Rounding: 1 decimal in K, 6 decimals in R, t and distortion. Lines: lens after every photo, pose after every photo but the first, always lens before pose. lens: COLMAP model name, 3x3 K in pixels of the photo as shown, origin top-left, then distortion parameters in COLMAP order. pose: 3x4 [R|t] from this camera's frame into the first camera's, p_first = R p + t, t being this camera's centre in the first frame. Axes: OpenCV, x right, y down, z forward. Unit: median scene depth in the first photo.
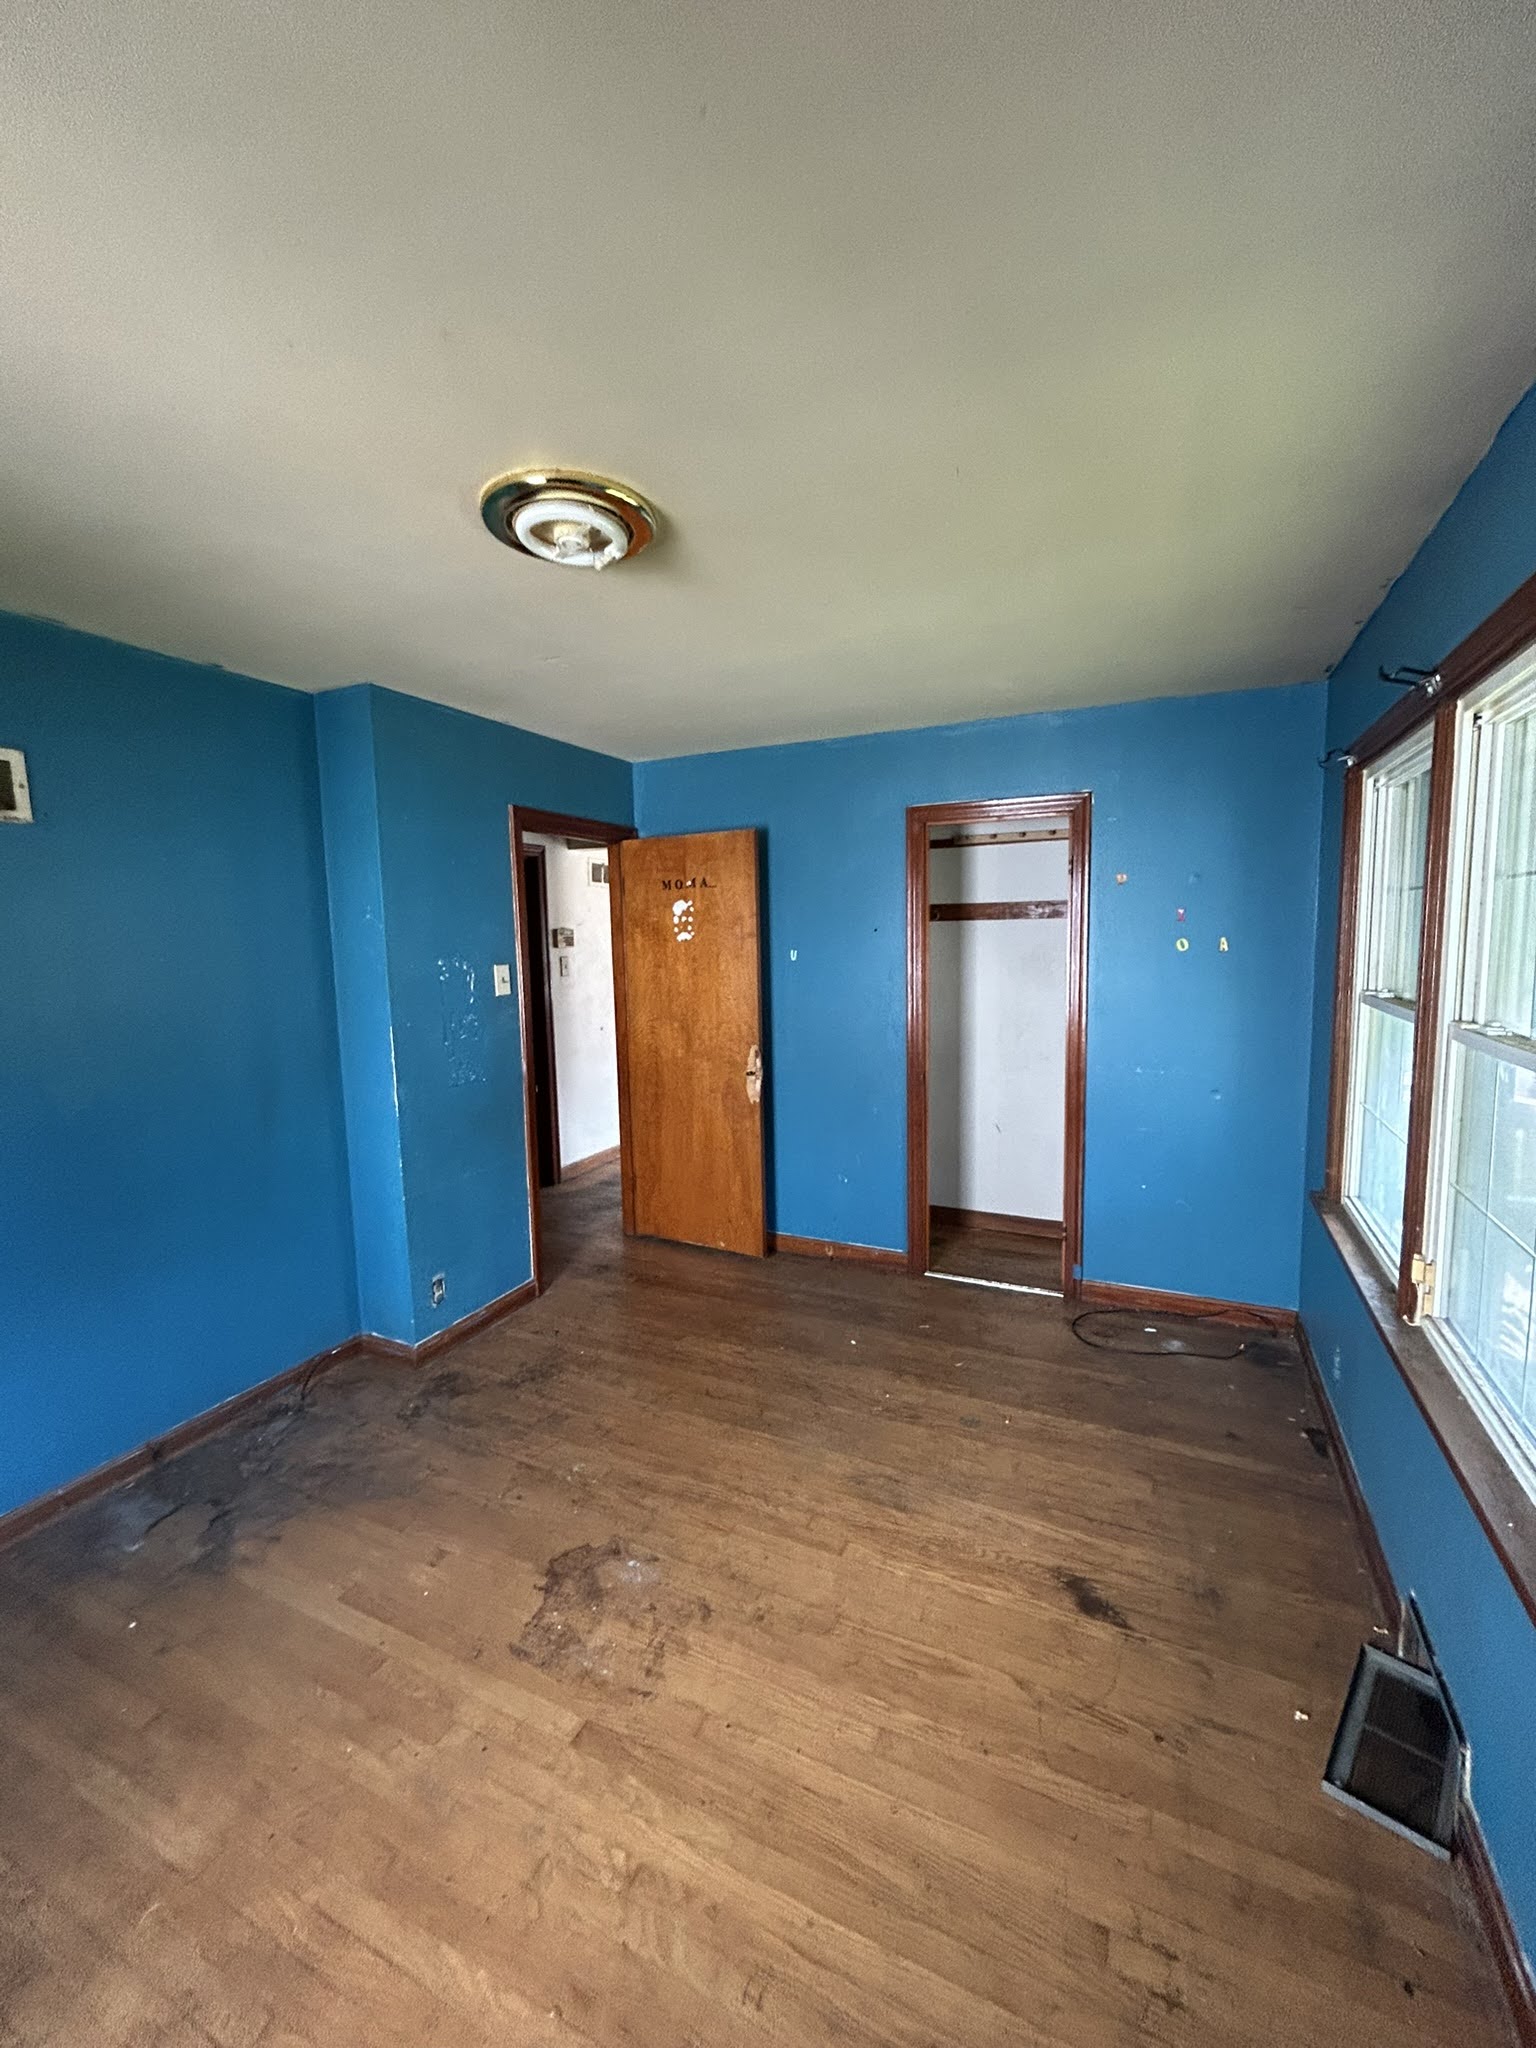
lens RADIAL K [[837.1, 0, 756.5], [0, 837.1, 1016.5], [0, 0, 1]] dist [-0.000165, 0.001095]
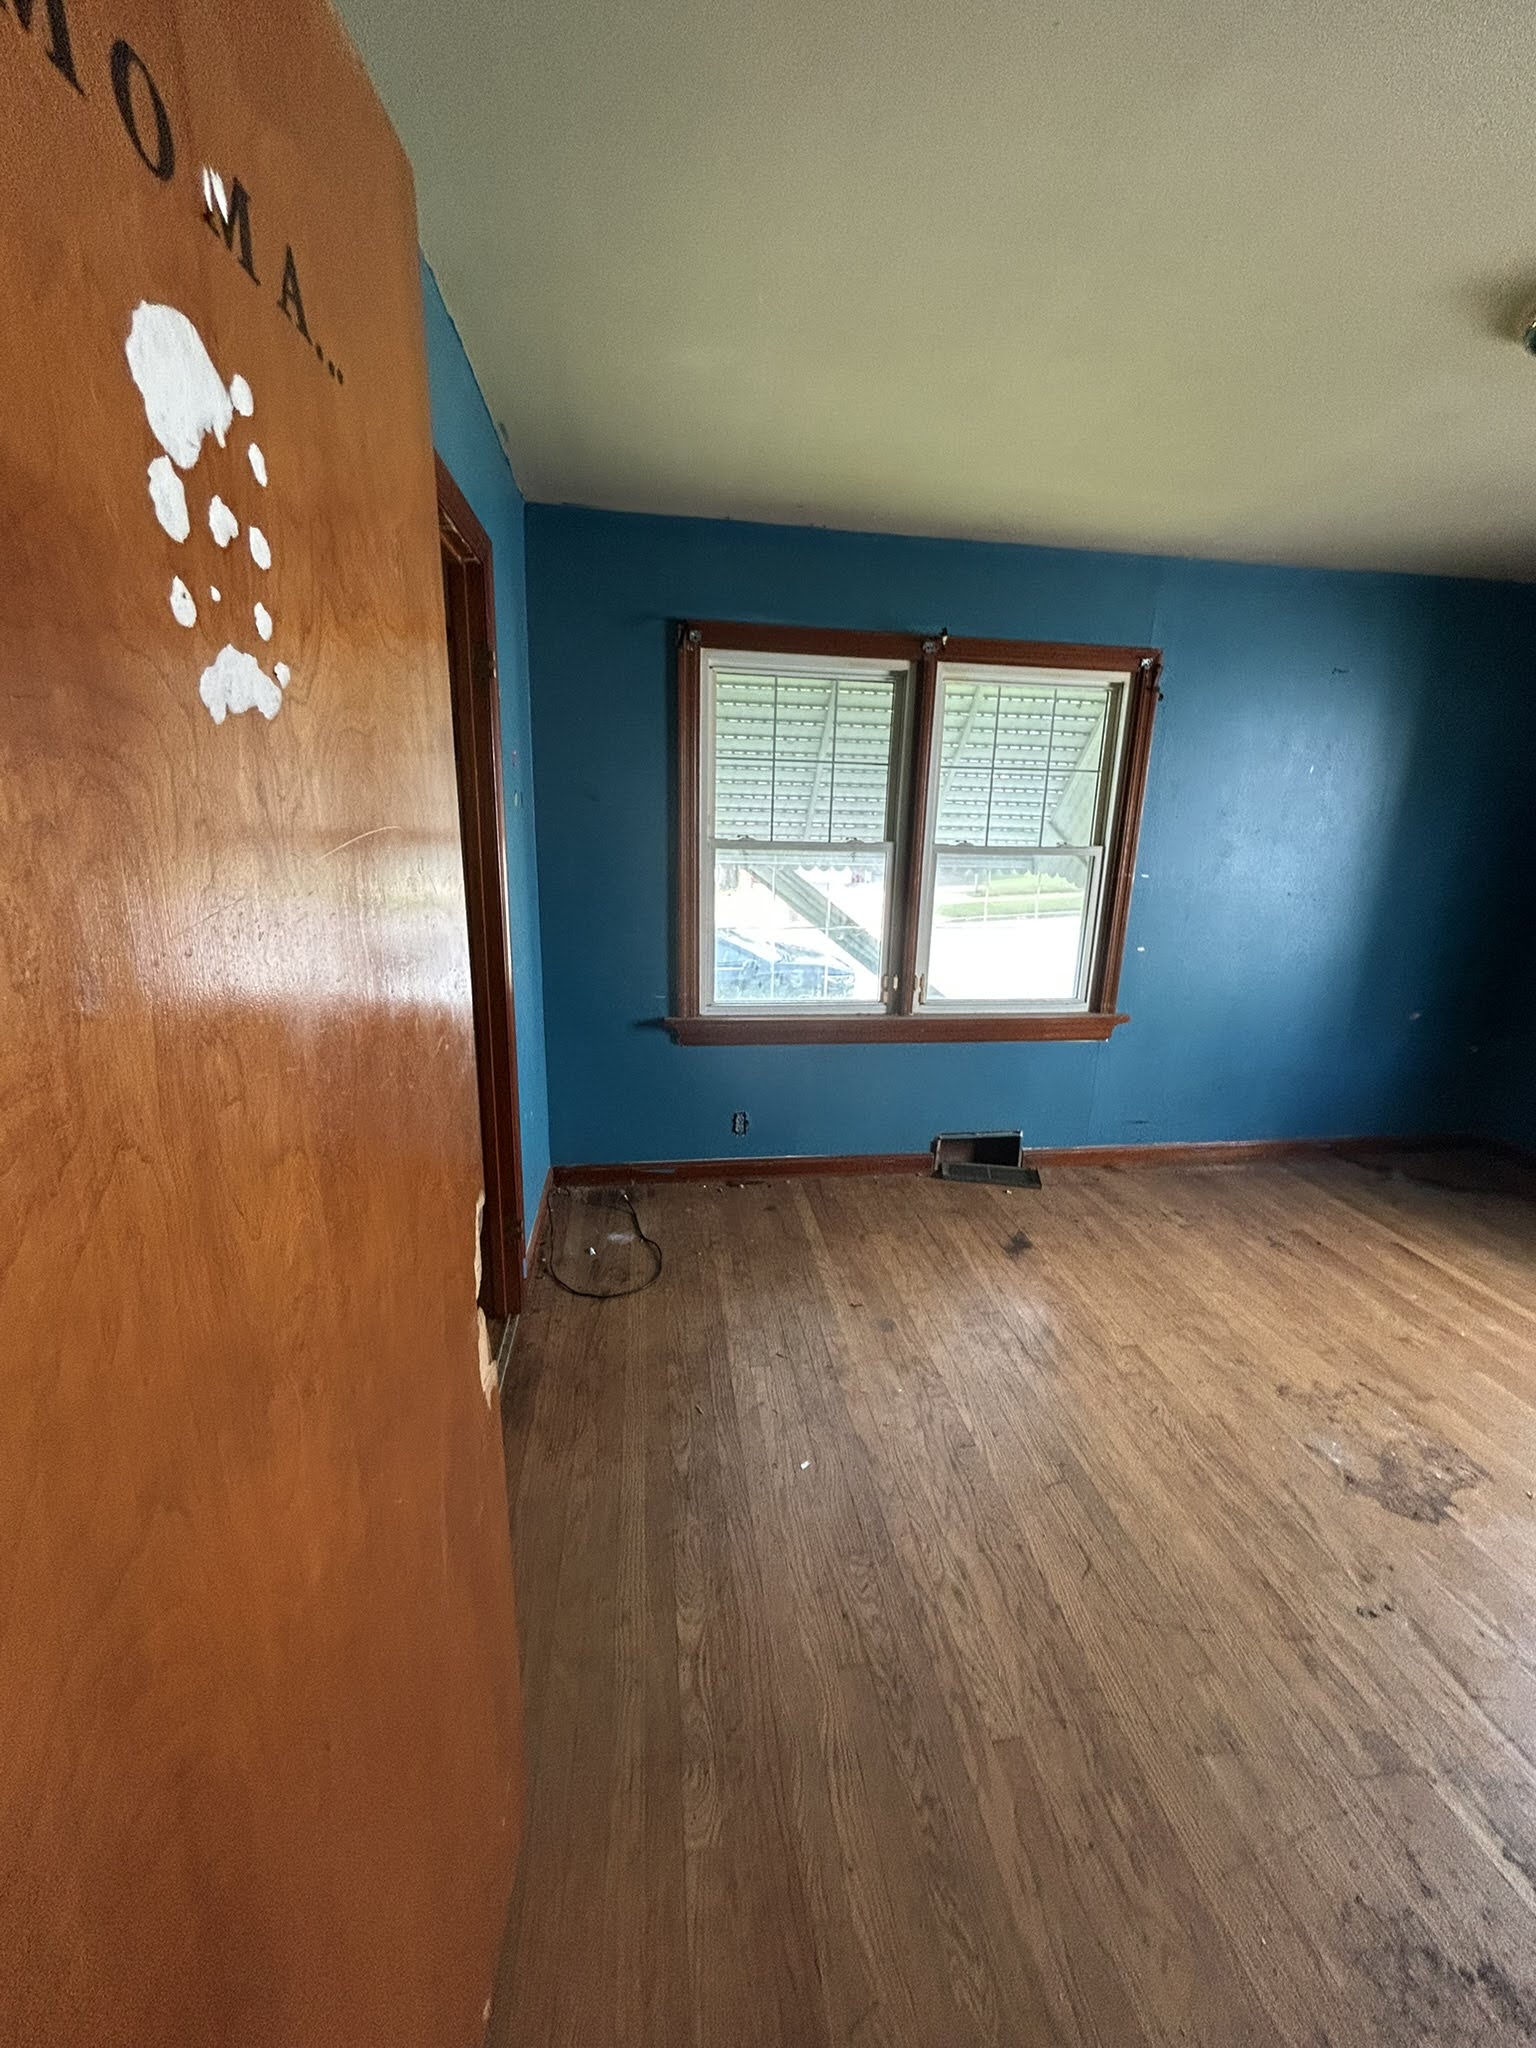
lens RADIAL K [[837.1, 0, 777.0], [0, 837.1, 1025.1], [0, 0, 1]] dist [-0.000165, 0.001095]
pose [[-0.569458, -0.209544, 0.794864, -0.448642], [0.066240, 0.952122, 0.298457, -0.155771], [-0.819347, 0.222610, -0.528313, 1.948865]]
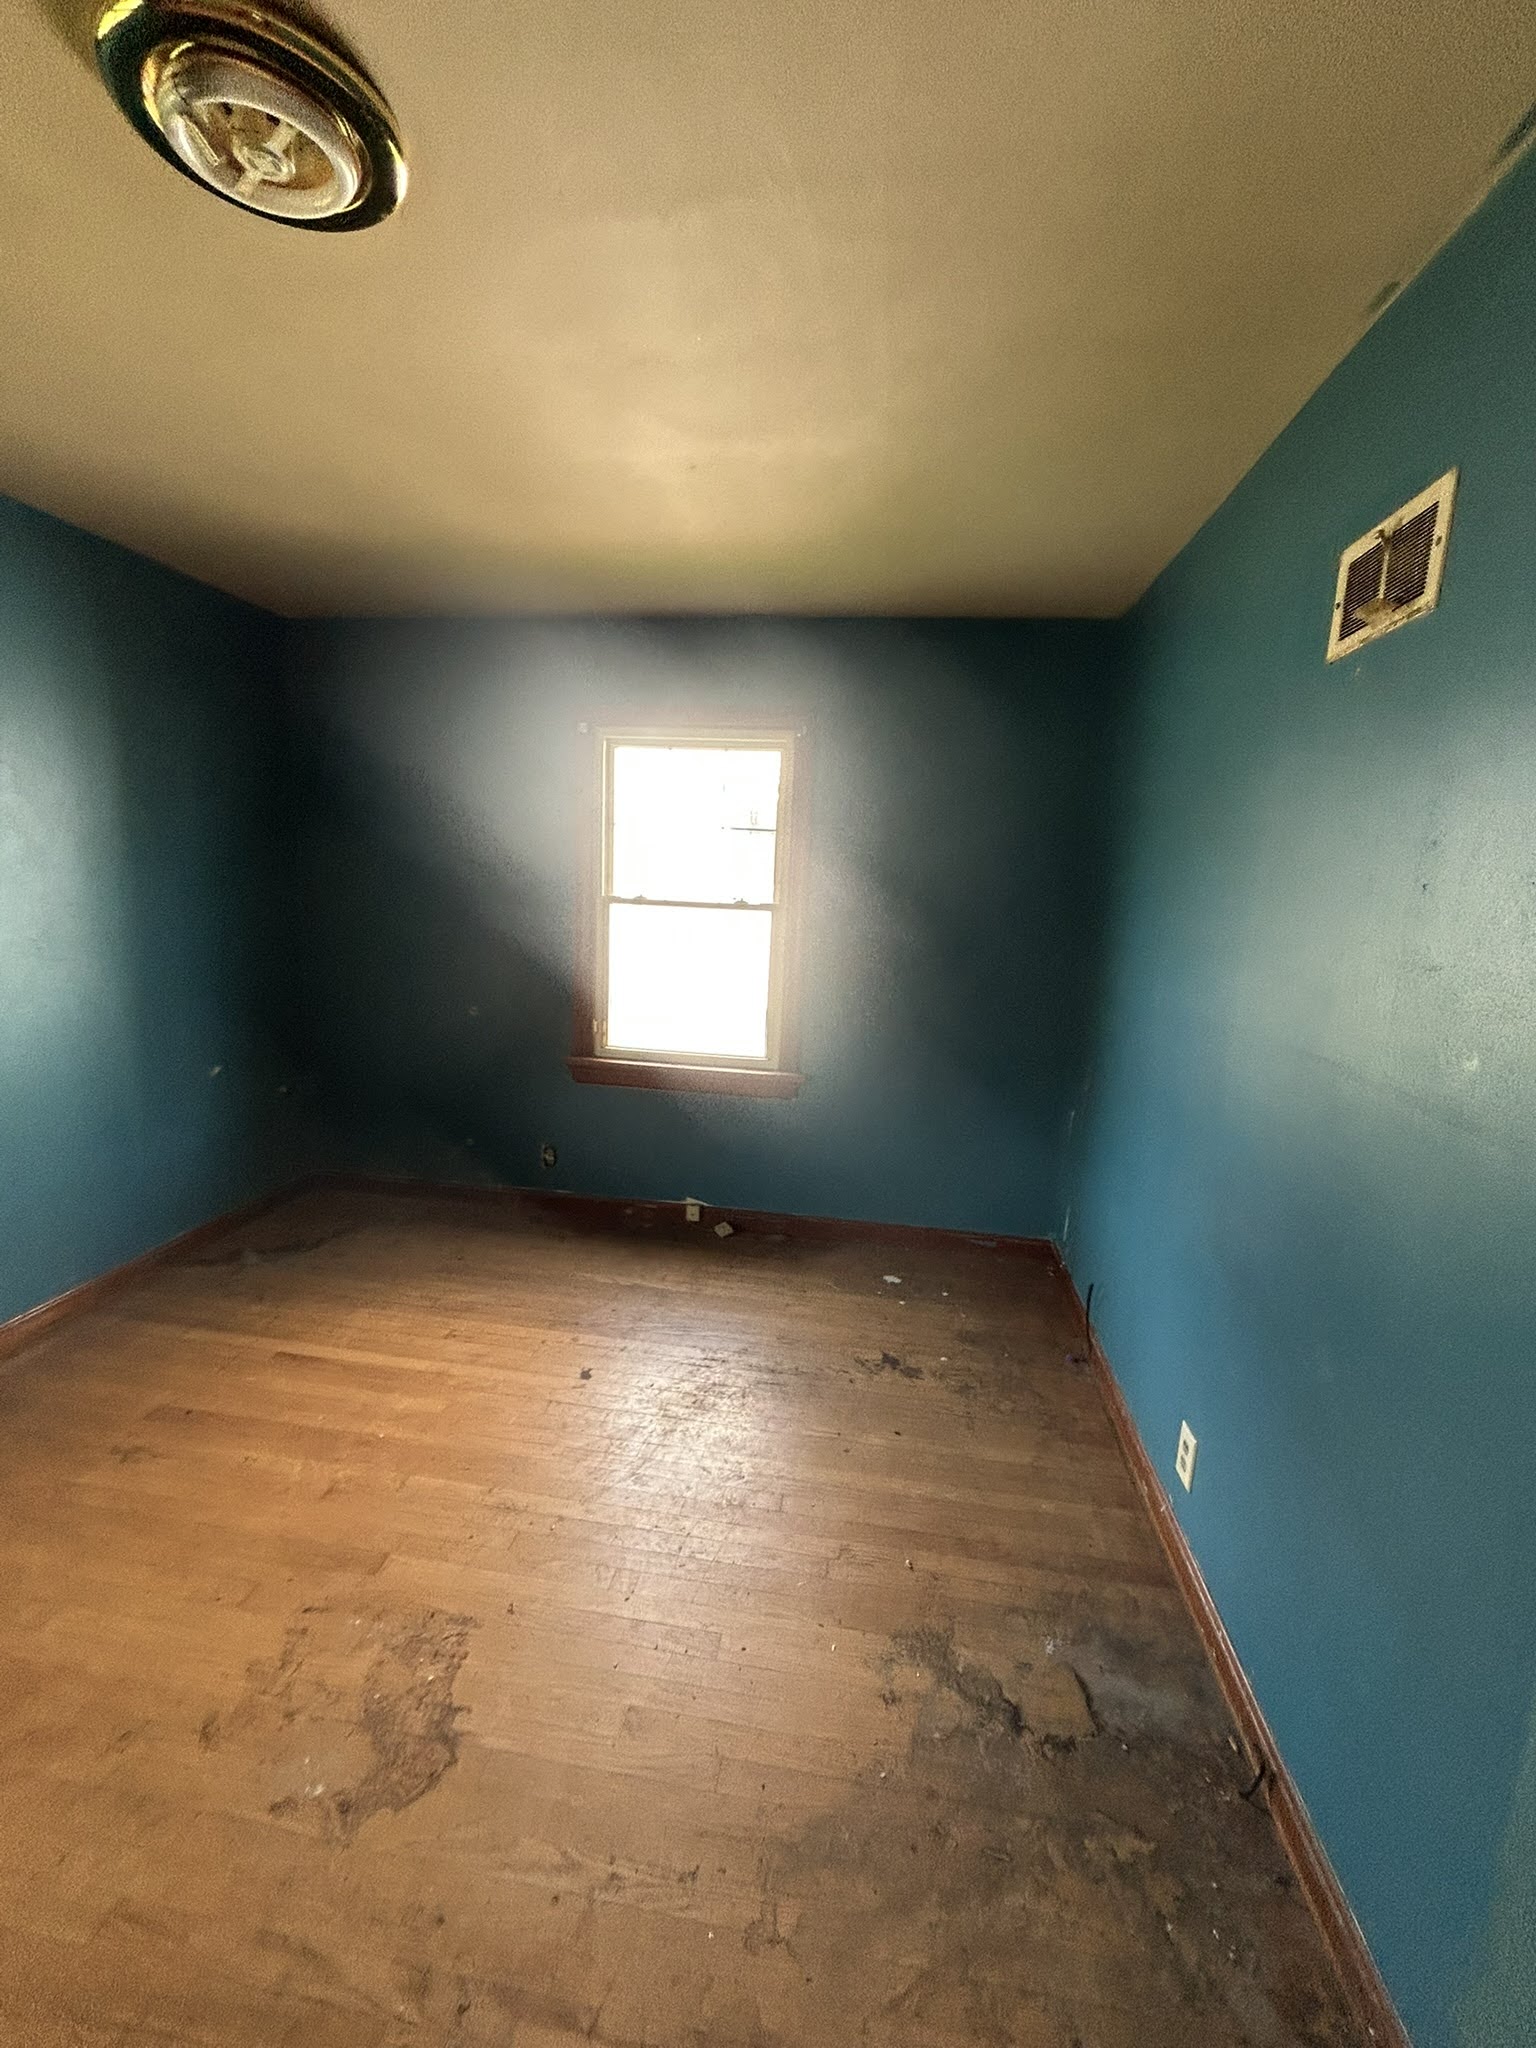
lens RADIAL K [[837.1, 0, 771.1], [0, 837.1, 1022.1], [0, 0, 1]] dist [-0.000165, 0.001095]
pose [[-0.953053, 0.026442, -0.301648, -0.304920], [-0.059226, 0.960661, 0.271334, -0.105217], [0.296957, 0.276461, -0.913995, 1.544534]]
